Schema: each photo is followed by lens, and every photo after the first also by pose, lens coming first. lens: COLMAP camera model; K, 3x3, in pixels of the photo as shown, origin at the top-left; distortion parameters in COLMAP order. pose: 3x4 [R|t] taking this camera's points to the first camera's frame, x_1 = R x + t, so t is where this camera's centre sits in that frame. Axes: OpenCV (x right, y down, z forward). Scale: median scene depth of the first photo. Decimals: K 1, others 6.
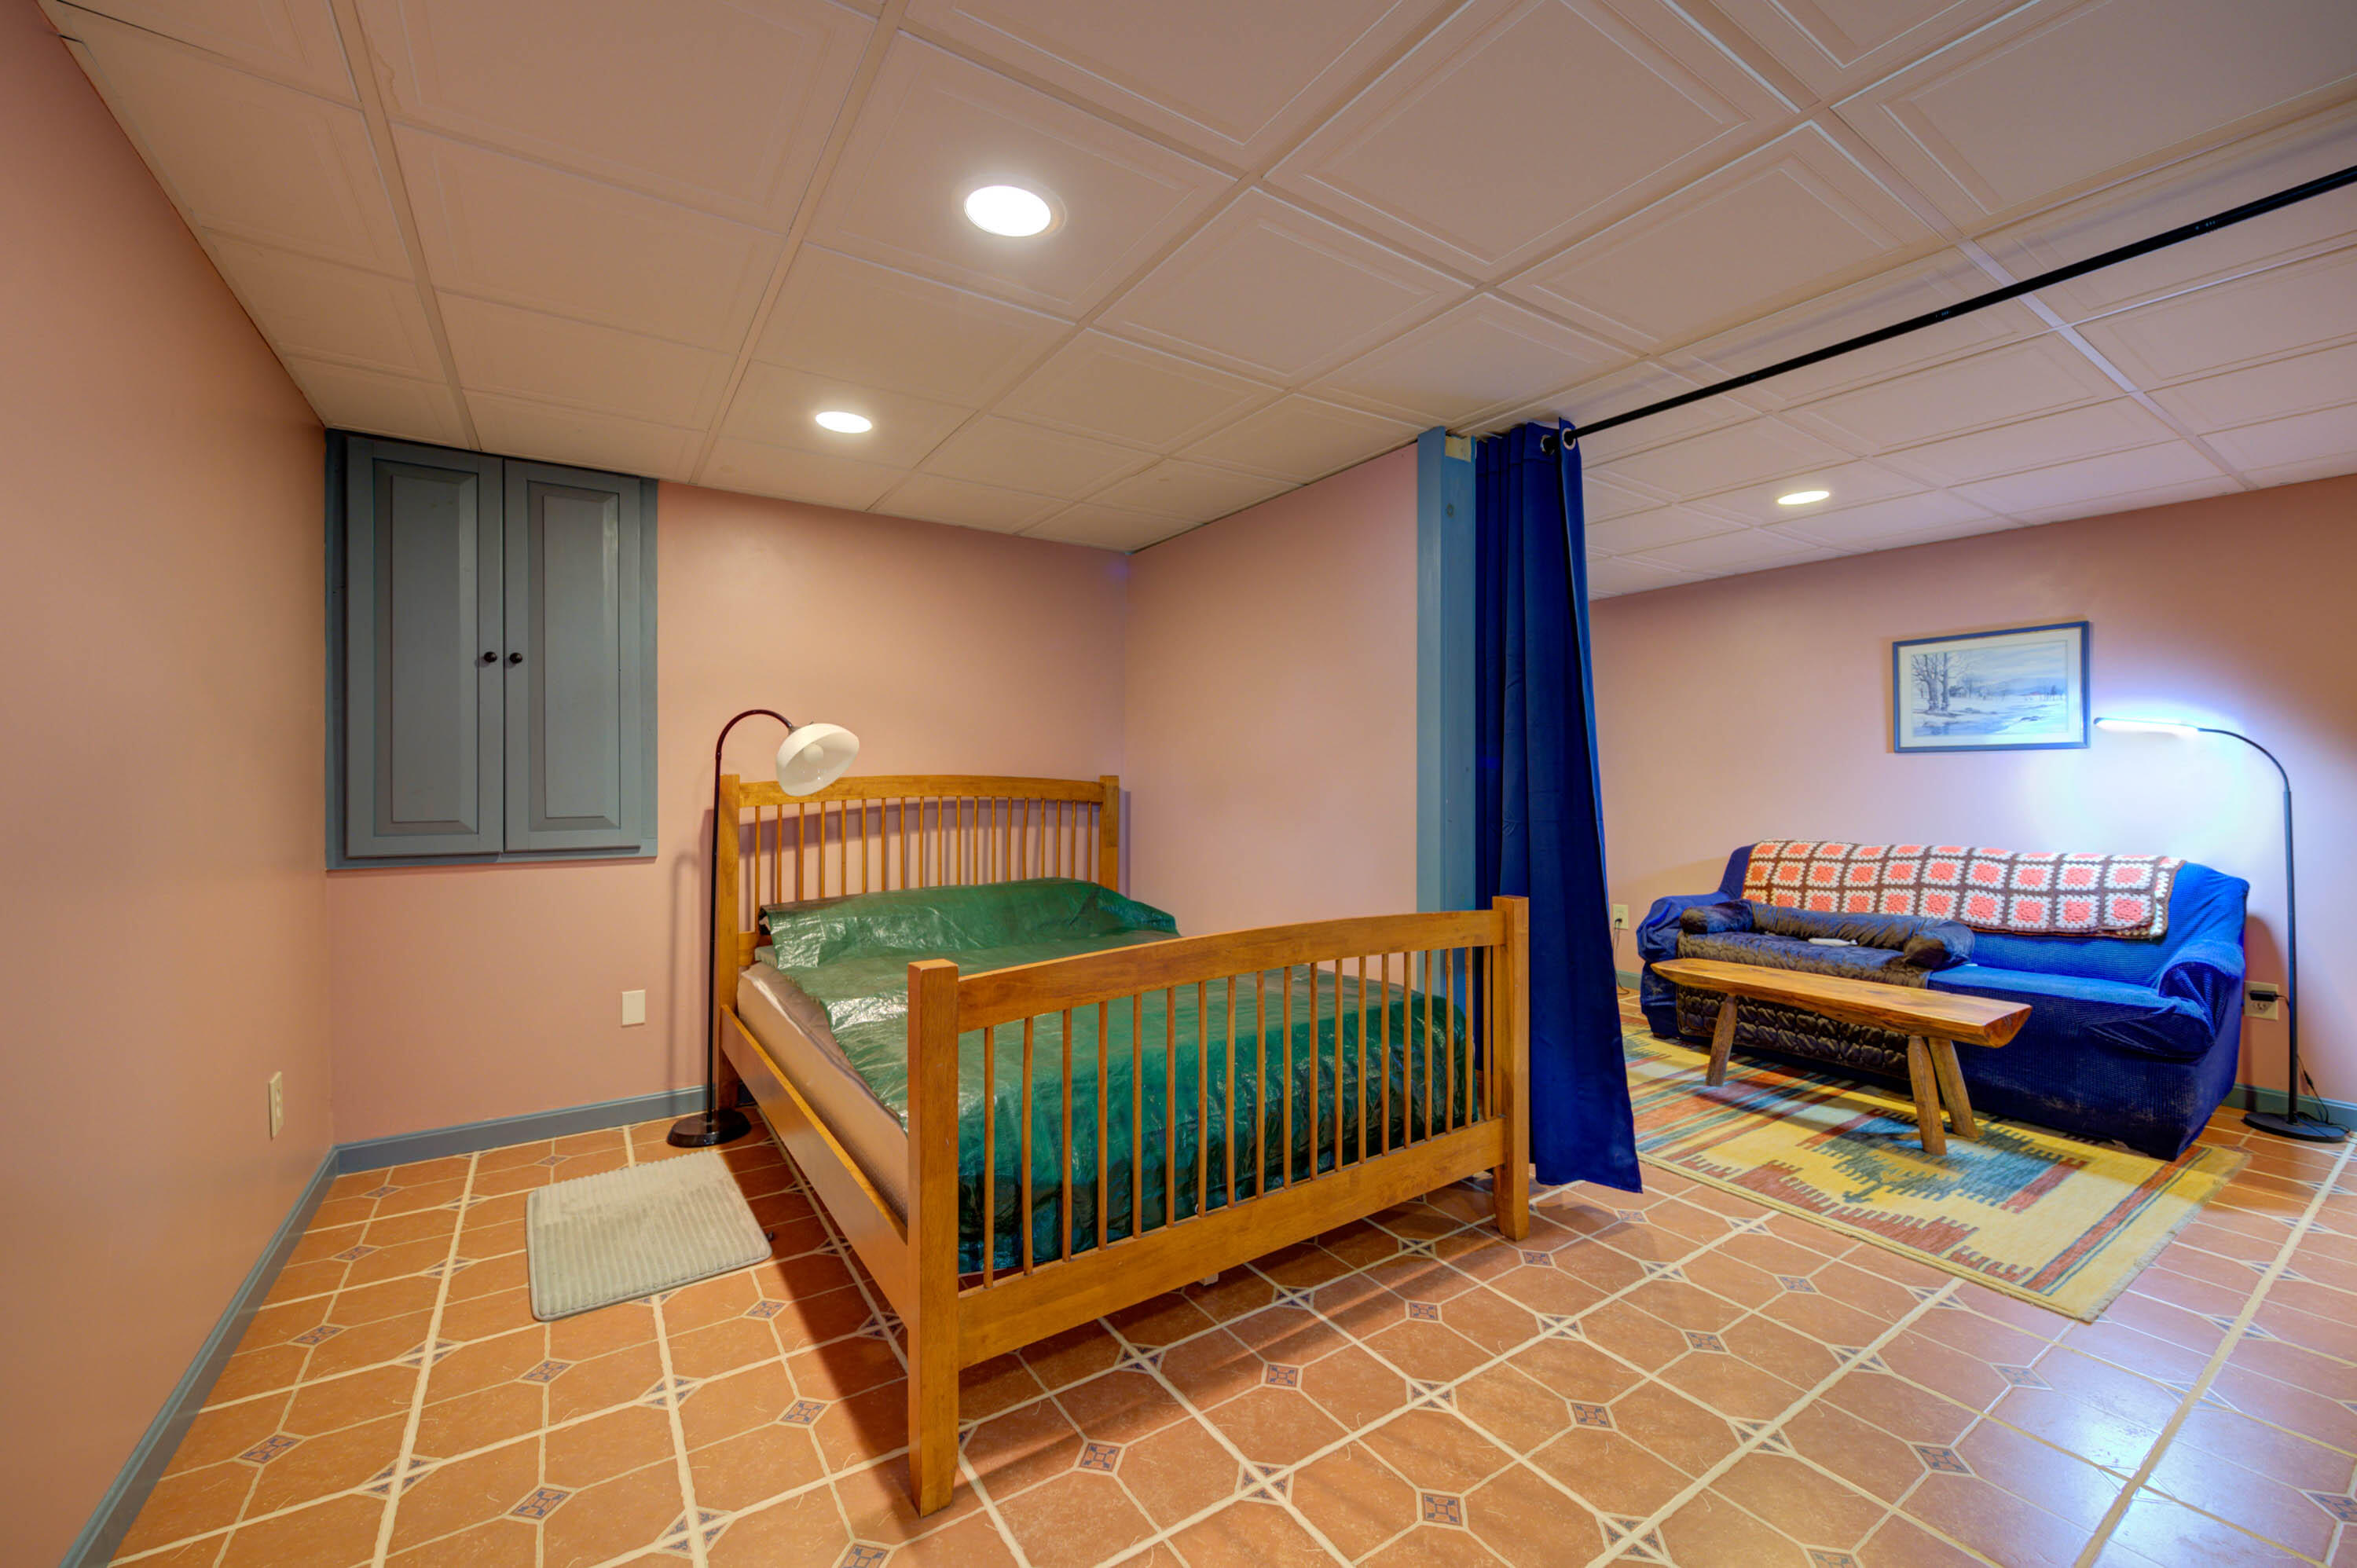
lens RADIAL K [[934.6, 0, 1171.7], [0, 934.6, 785.8], [0, 0, 1]] dist [-0.001991, -0.000151]
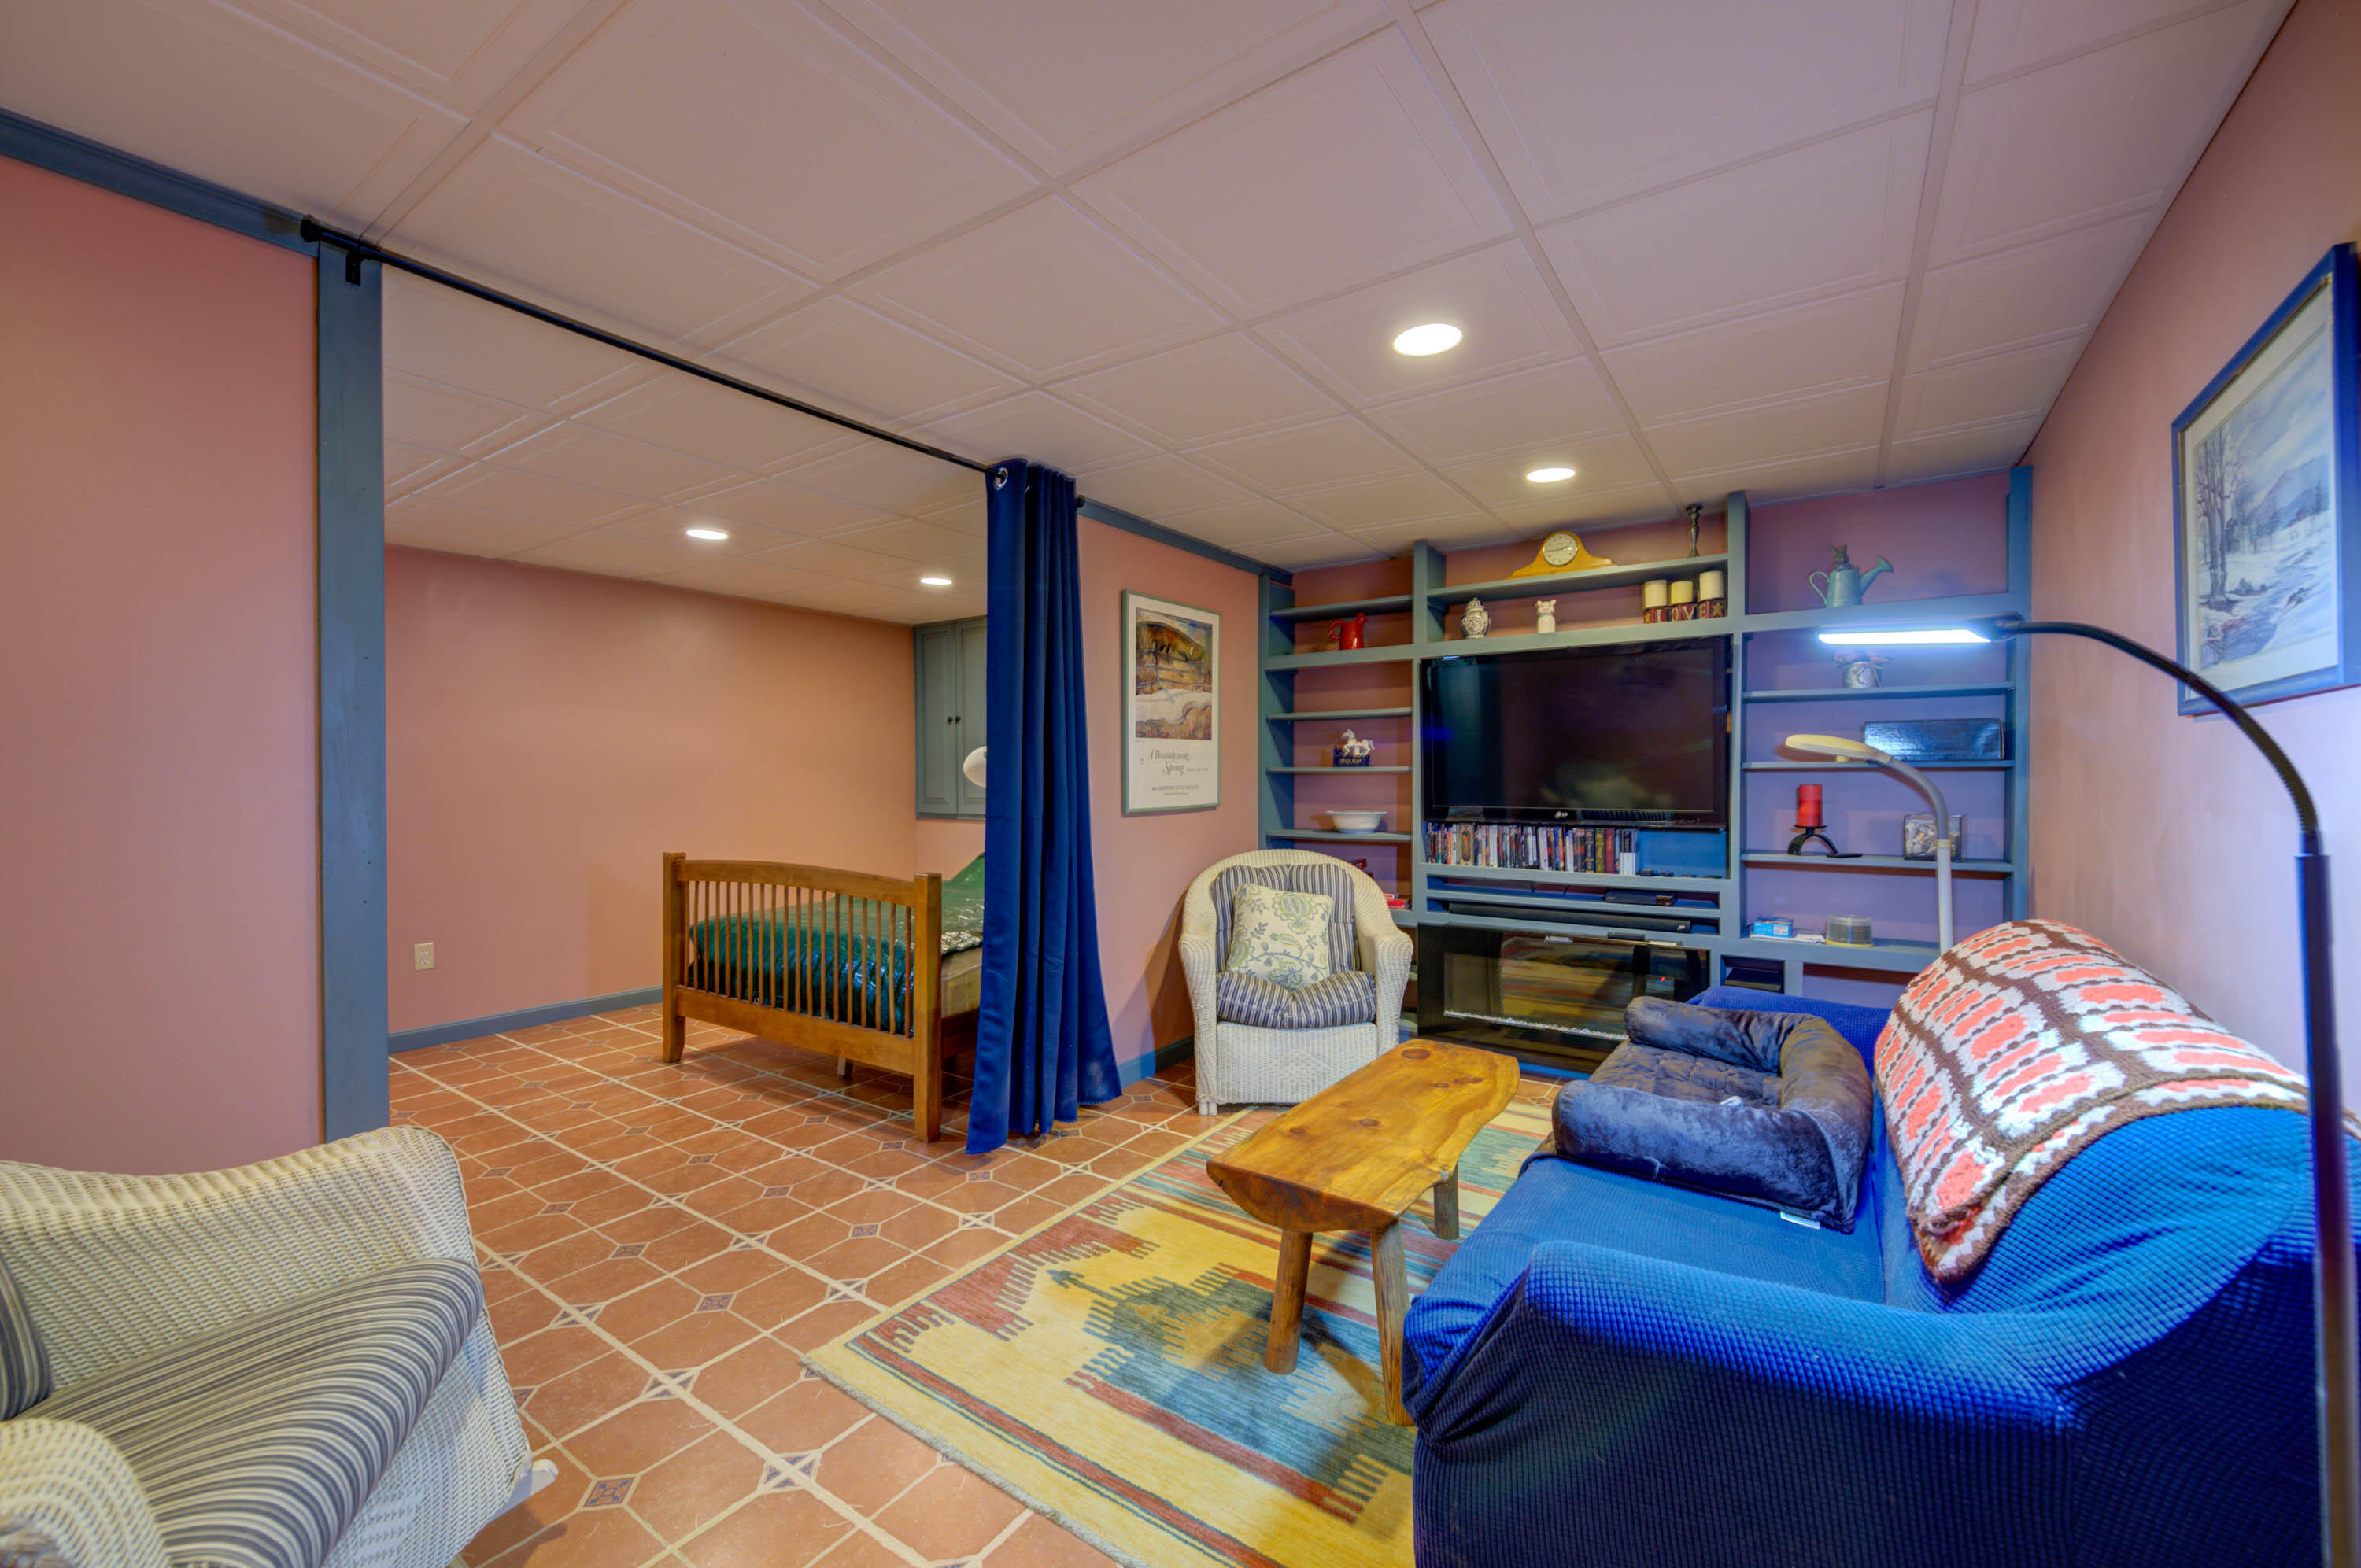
lens RADIAL K [[936.1, 0, 1173.8], [0, 936.1, 771.7], [0, 0, 1]] dist [-0.001991, -0.000151]
pose [[0.370578, -0.005352, -0.928786, 1.768591], [-0.005571, 0.999953, -0.007985, -0.010741], [0.928785, 0.008134, 0.370531, 0.880437]]
